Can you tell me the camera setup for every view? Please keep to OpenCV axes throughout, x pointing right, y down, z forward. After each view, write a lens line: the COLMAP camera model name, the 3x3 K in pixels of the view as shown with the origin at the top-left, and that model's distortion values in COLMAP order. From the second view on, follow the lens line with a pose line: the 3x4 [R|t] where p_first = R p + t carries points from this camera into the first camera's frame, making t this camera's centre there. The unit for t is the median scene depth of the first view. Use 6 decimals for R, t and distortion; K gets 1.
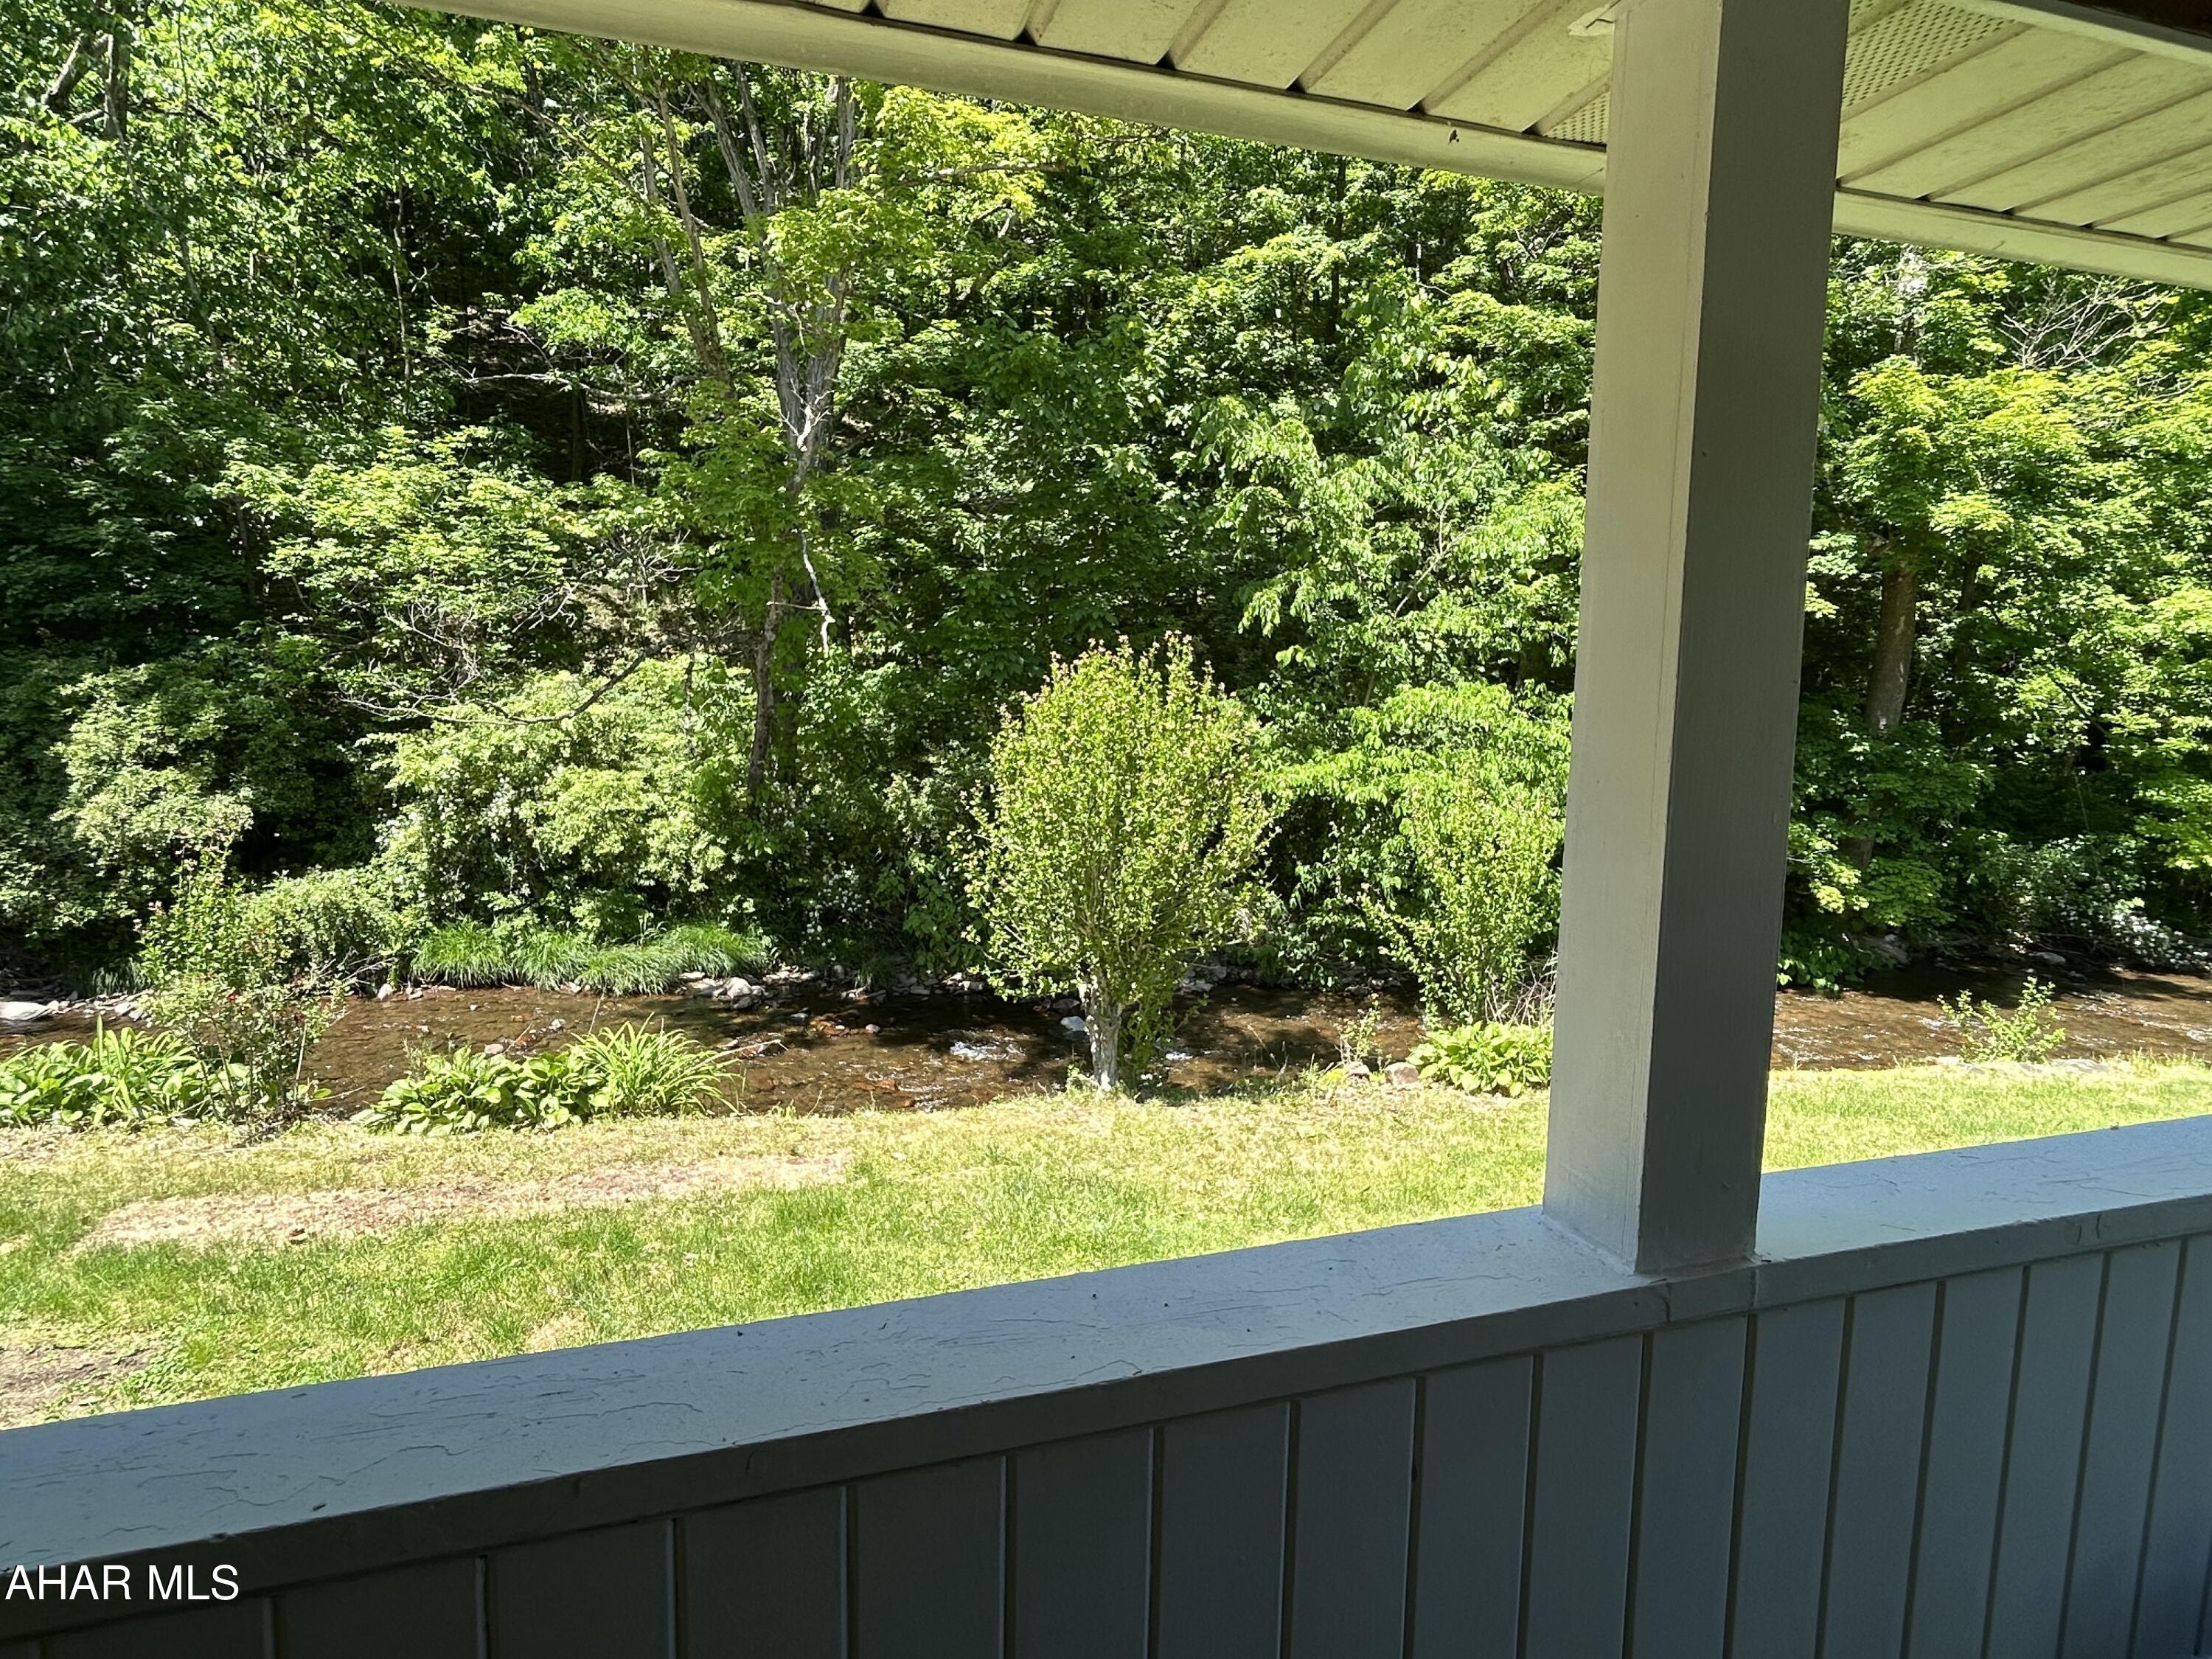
lens RADIAL K [[1230.8, 0, 1107.1], [0, 1230.8, 825.0], [0, 0, 1]] dist [-0.001544, -0.000216]
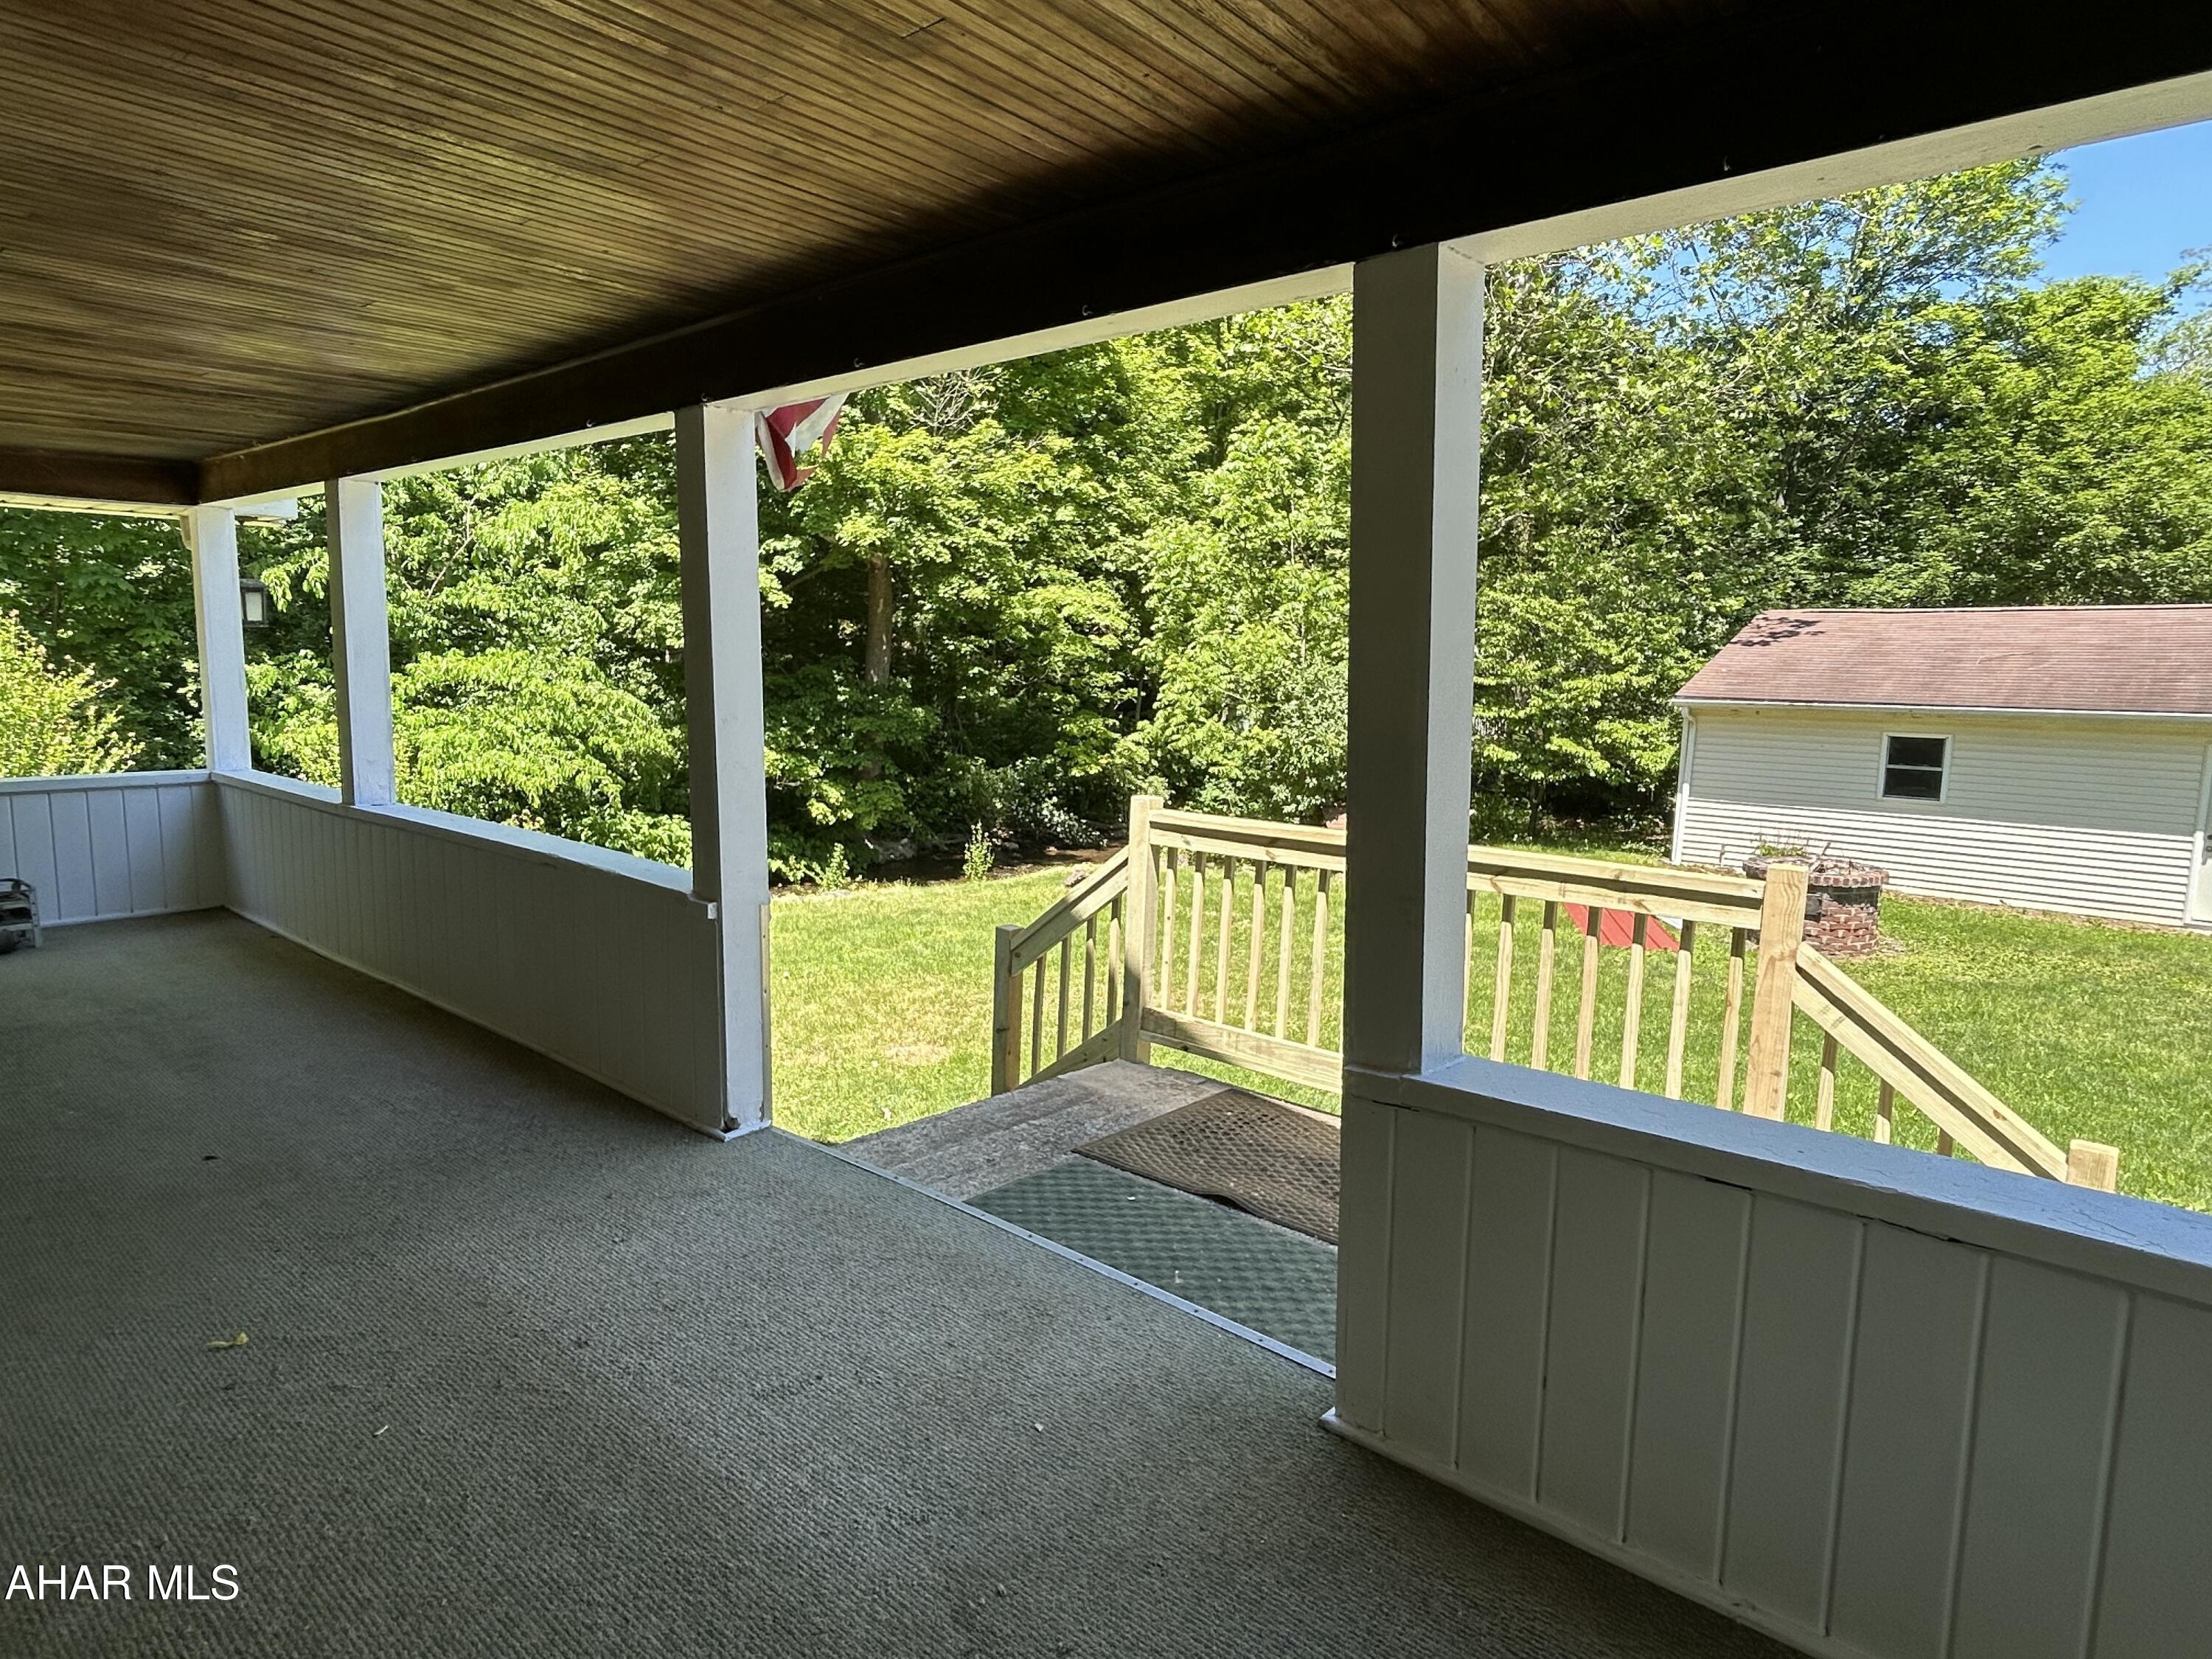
lens RADIAL K [[1230.8, 0, 1104.7], [0, 1230.8, 821.3], [0, 0, 1]] dist [-0.001544, -0.000216]
pose [[0.838591, -0.079949, 0.538862, 0.125452], [0.067961, 0.996798, 0.042129, 0.034446], [-0.540505, 0.001293, 0.841340, -0.288726]]
